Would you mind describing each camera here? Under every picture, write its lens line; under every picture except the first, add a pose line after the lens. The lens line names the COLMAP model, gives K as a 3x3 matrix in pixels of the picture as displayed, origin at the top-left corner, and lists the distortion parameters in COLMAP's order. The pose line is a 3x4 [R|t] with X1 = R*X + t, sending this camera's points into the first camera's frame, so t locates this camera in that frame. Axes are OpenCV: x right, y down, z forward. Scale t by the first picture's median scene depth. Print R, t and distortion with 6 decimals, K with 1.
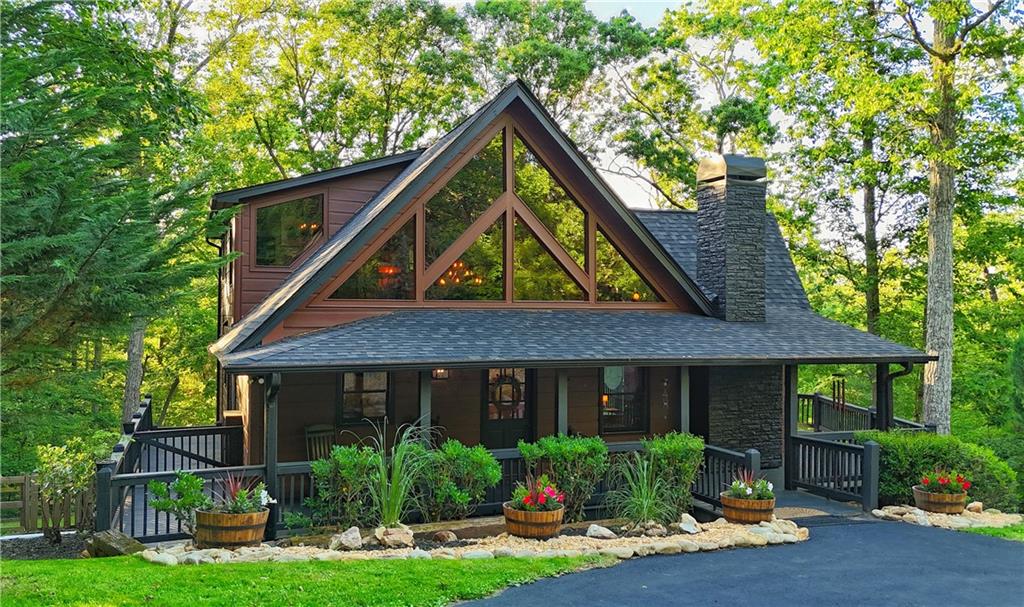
lens RADIAL K [[802.1, 0, 508.7], [0, 802.1, 305.1], [0, 0, 1]] dist [0.001378, -0.000486]
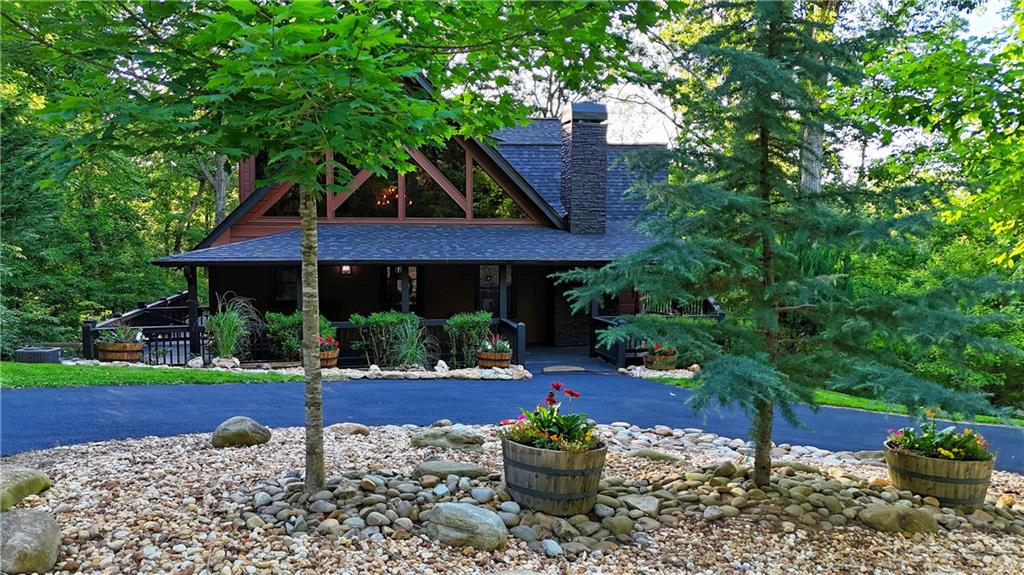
lens RADIAL K [[744.3, 0, 512.6], [0, 744.3, 286.9], [0, 0, 1]] dist [0.018844, -0.002832]
pose [[0.993223, 0.010120, -0.115780, 0.323020], [0.000484, 0.995833, 0.091195, -0.003217], [0.116220, -0.090633, 0.989080, -0.224907]]
